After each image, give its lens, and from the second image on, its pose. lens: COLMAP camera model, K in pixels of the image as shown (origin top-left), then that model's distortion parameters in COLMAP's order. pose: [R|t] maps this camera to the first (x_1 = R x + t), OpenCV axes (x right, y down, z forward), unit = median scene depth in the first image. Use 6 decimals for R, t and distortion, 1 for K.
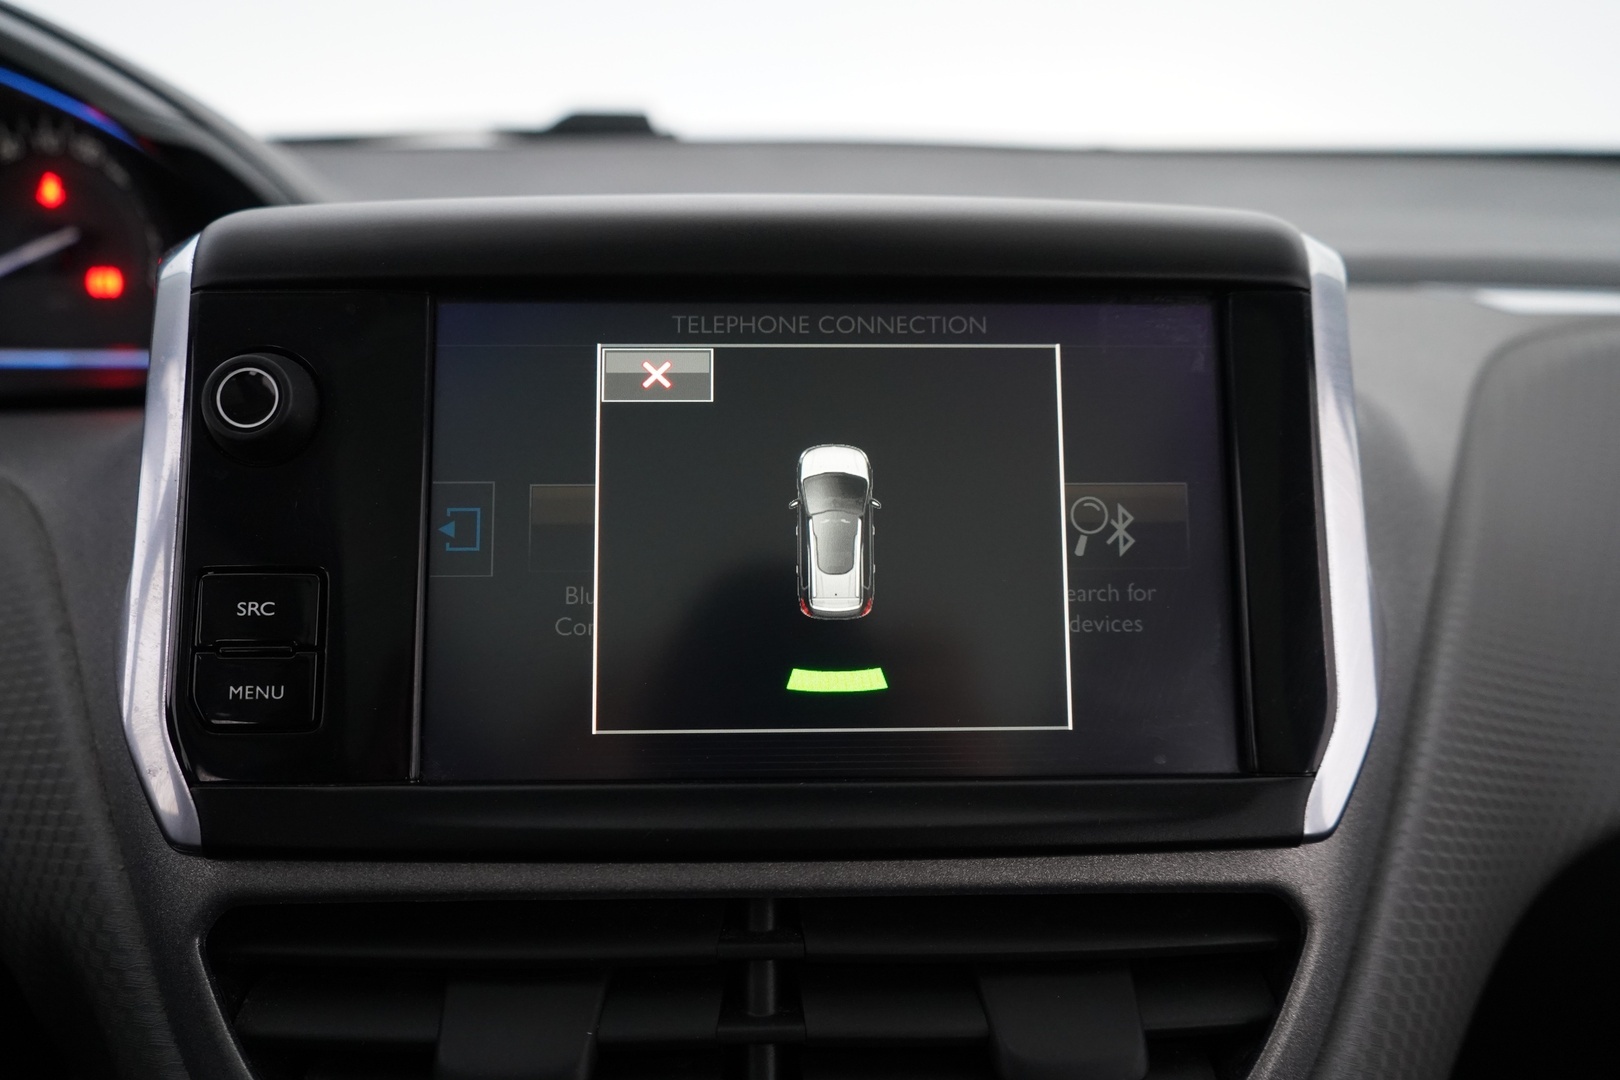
lens RADIAL K [[1308.0, 0, 810.0], [0, 1308.0, 540.0], [0, 0, 1]] dist [0.000542, 0.000288]
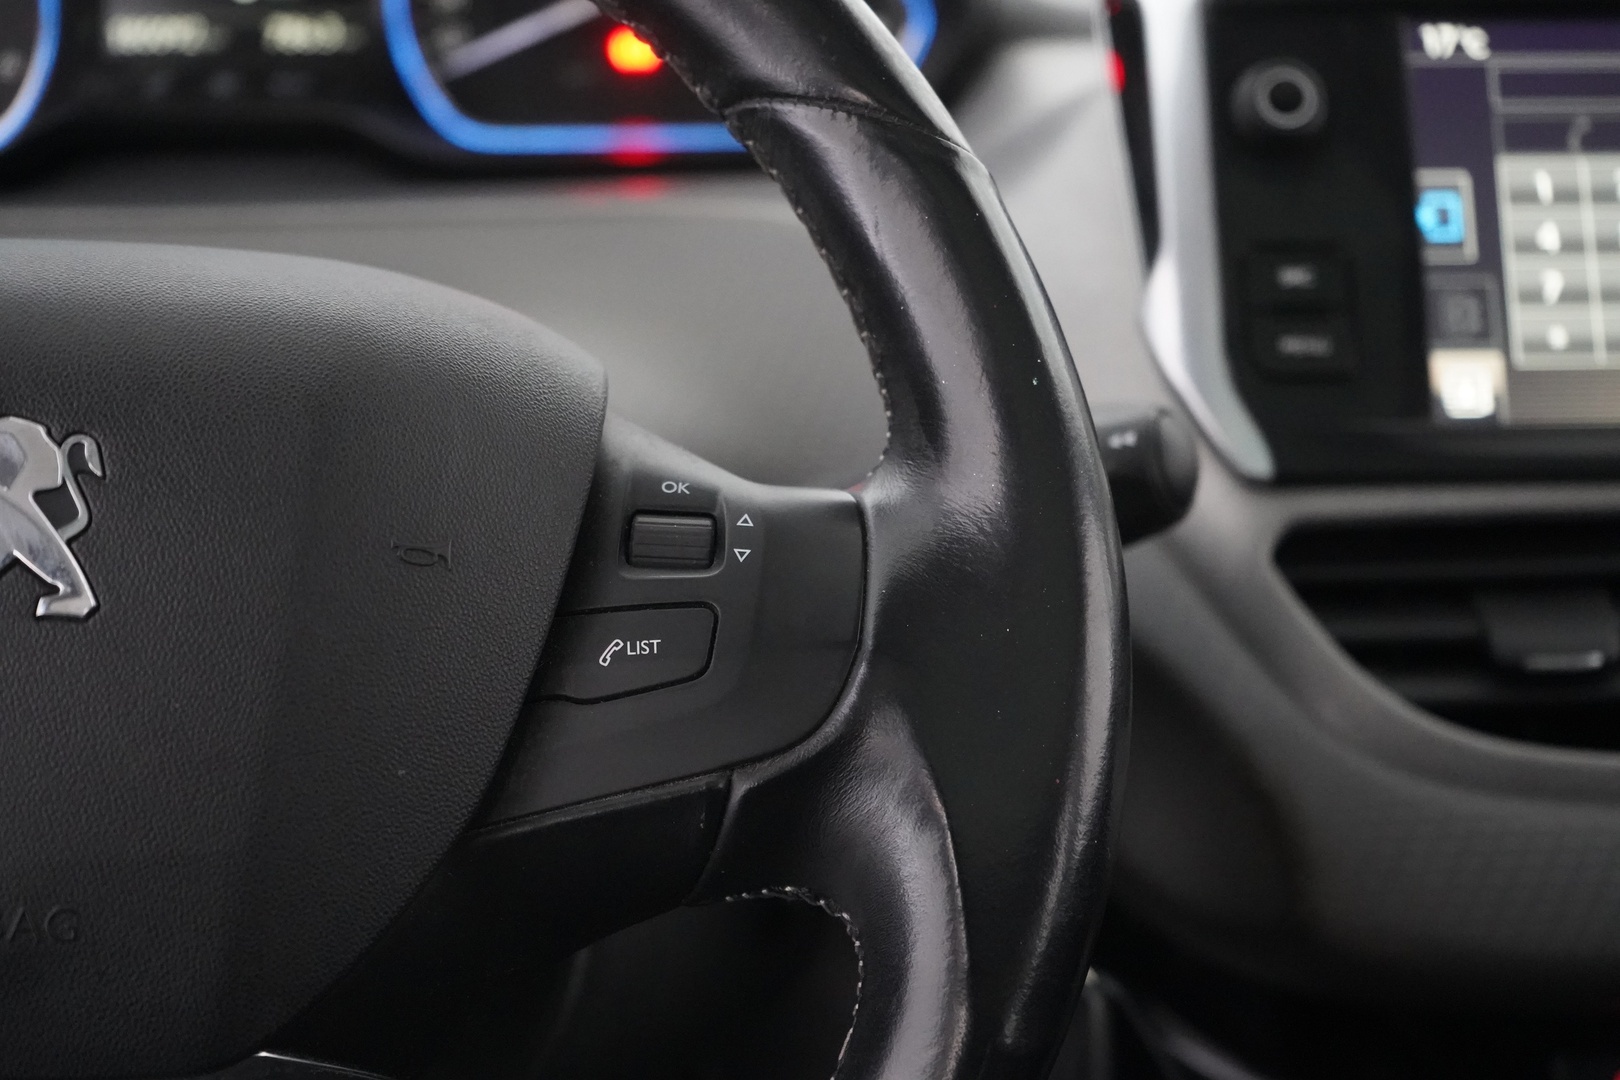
lens RADIAL K [[3198.3, 0, 810.0], [0, 3198.3, 540.0], [0, 0, 1]] dist [-0.438224, 4.746650]
pose [[0.998468, -0.021756, 0.050869, -0.980151], [0.025954, 0.996181, -0.083361, 0.496999], [-0.048861, 0.084554, 0.995220, -1.716134]]
